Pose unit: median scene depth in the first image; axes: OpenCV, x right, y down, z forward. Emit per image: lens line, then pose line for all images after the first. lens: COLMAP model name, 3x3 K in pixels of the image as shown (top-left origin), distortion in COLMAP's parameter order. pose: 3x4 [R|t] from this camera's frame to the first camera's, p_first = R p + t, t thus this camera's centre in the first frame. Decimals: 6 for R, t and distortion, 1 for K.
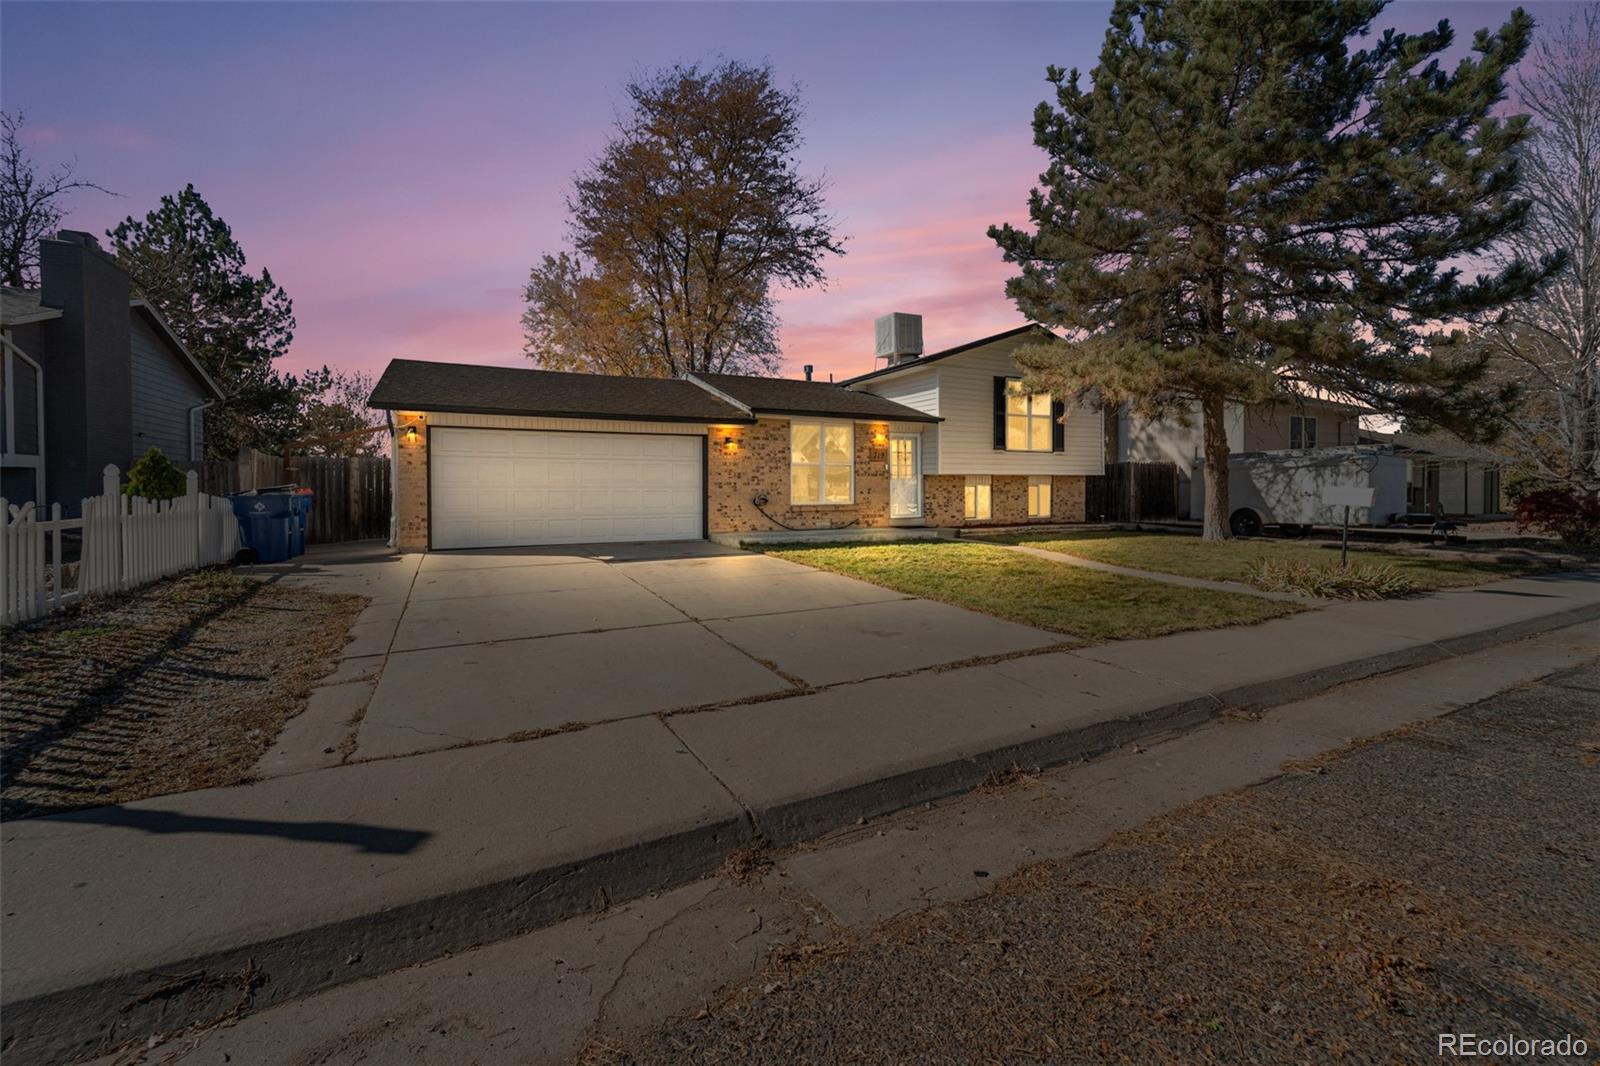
lens RADIAL K [[644.2, 0, 774.6], [0, 644.2, 537.1], [0, 0, 1]] dist [-0.000958, -0.000188]
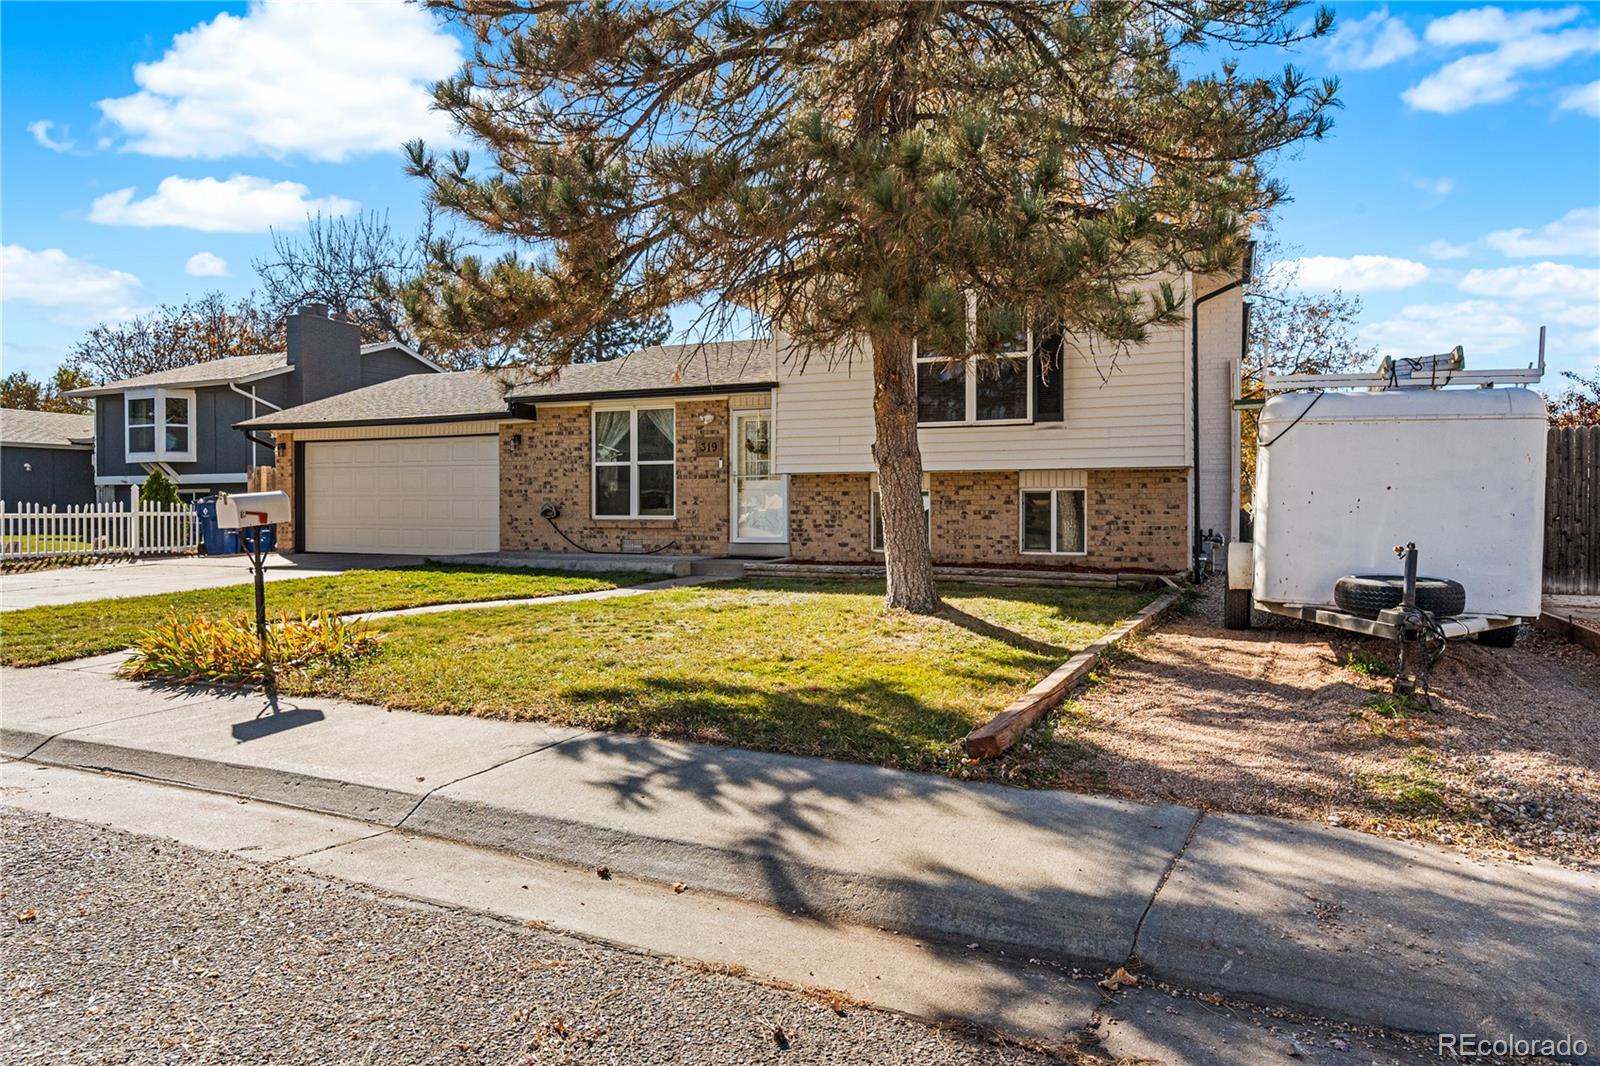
lens RADIAL K [[958.8, 0, 803.1], [0, 958.8, 528.9], [0, 0, 1]] dist [-0.001349, 0.001749]
pose [[0.666228, 0.023067, -0.745391, 0.990274], [-0.056172, 0.998234, -0.019315, -0.029720], [0.743630, 0.054738, 0.666347, 0.426529]]
